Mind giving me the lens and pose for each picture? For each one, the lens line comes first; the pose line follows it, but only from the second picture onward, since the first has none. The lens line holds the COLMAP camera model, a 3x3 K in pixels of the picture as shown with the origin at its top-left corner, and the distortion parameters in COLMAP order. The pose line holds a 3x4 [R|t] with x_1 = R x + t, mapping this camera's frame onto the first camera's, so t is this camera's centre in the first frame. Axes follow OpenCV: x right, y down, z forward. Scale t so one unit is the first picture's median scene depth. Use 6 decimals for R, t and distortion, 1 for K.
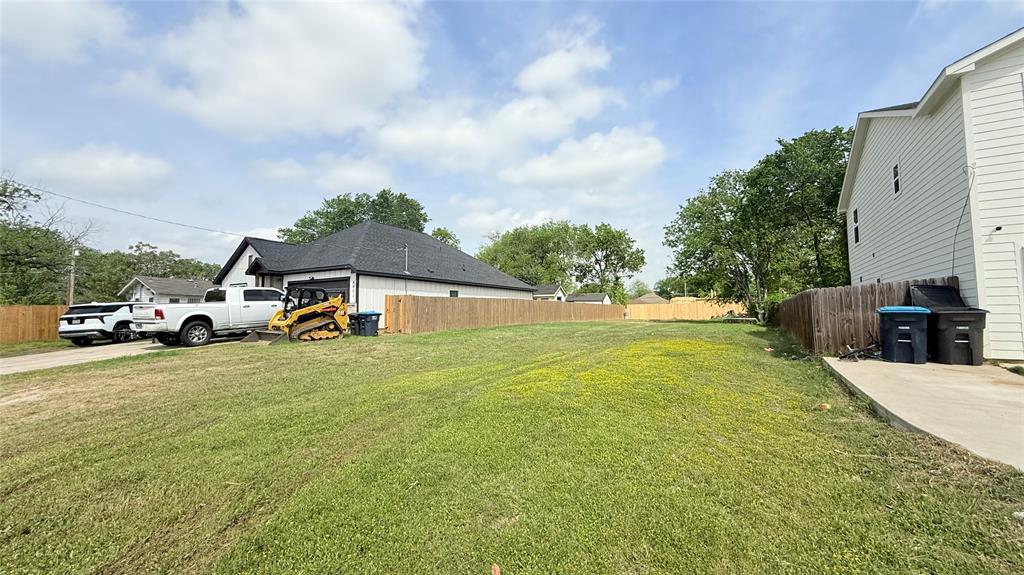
lens RADIAL K [[408.1, 0, 507.9], [0, 408.1, 286.5], [0, 0, 1]] dist [0.001102, -0.000069]
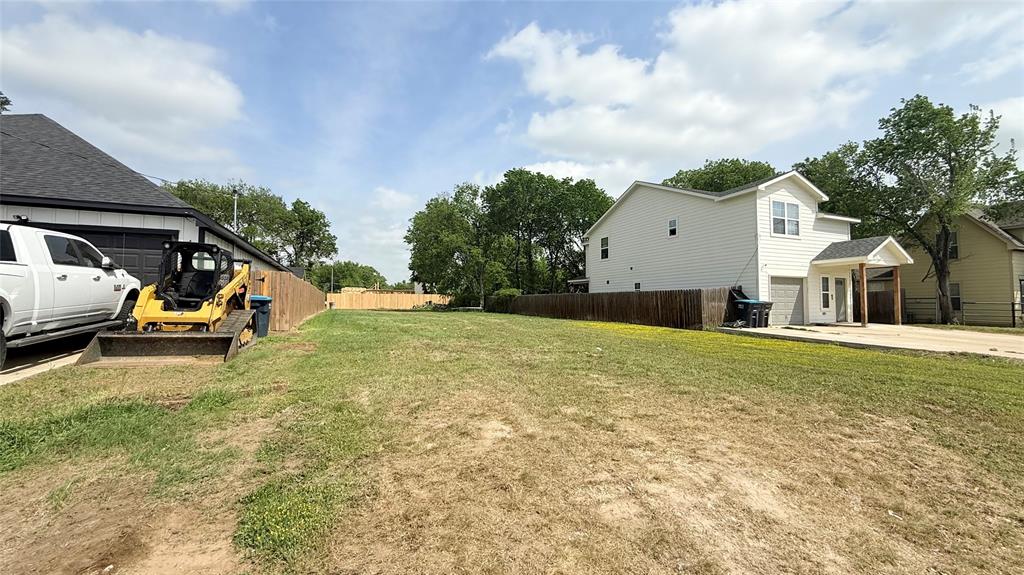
lens RADIAL K [[408.1, 0, 507.9], [0, 408.1, 286.5], [0, 0, 1]] dist [0.001102, -0.000069]
pose [[0.595916, 0.040042, 0.802048, -0.564593], [-0.059219, 0.998228, -0.005837, 0.027553], [-0.800860, -0.044018, 0.597231, 0.323172]]
